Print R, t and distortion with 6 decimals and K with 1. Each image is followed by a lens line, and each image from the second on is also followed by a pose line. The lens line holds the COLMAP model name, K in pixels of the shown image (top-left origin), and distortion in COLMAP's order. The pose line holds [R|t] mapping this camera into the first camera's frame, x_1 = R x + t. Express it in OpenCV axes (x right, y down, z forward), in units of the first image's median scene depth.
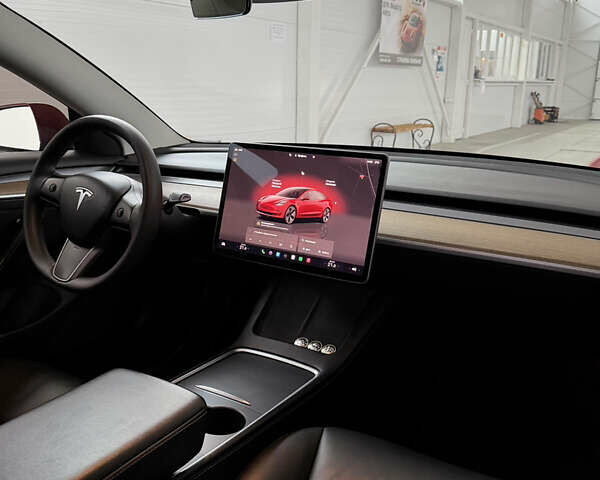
lens RADIAL K [[585.9, 0, 307.9], [0, 585.9, 237.5], [0, 0, 1]] dist [0.066595, 0.000000]
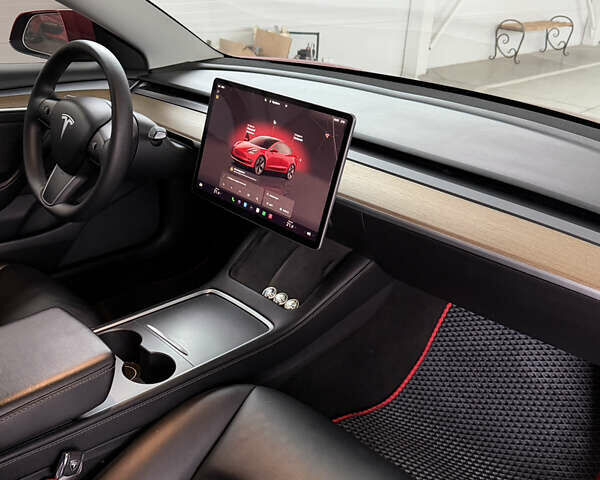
lens RADIAL K [[585.9, 0, 312.9], [0, 585.9, 242.3], [0, 0, 1]] dist [0.066595, 0.000000]
pose [[0.979090, 0.123214, -0.161871, 0.221335], [-0.091233, 0.977152, 0.191965, -0.106048], [0.181825, -0.173183, 0.967960, 0.070326]]
